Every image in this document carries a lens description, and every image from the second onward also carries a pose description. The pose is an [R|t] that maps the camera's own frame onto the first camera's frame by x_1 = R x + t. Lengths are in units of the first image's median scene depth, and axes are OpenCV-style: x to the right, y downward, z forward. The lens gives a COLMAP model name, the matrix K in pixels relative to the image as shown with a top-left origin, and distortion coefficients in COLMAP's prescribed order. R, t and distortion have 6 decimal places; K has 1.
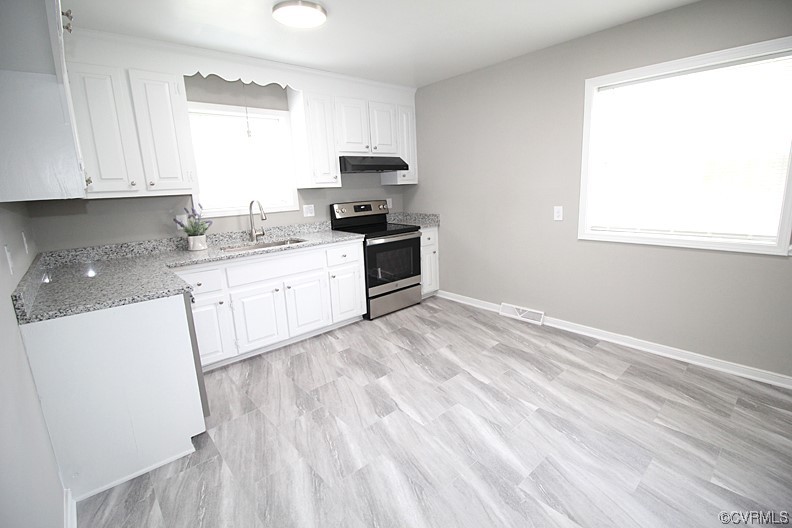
lens RADIAL K [[371.3, 0, 403.6], [0, 371.3, 265.9], [0, 0, 1]] dist [-0.003720, -0.002653]
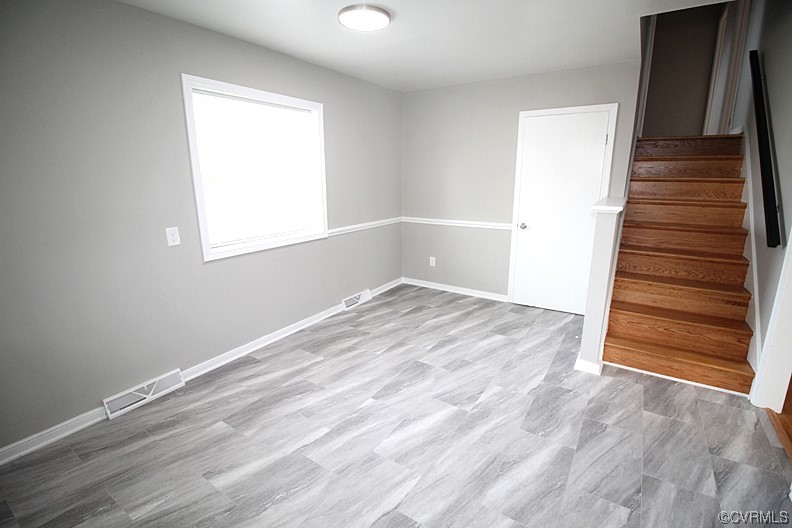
lens RADIAL K [[371.3, 0, 405.5], [0, 371.3, 255.3], [0, 0, 1]] dist [-0.003720, -0.002653]
pose [[-0.274308, -0.165848, 0.947233, -0.471054], [0.218262, 0.948572, 0.229289, -0.183950], [-0.936545, 0.269641, -0.224002, 0.769720]]
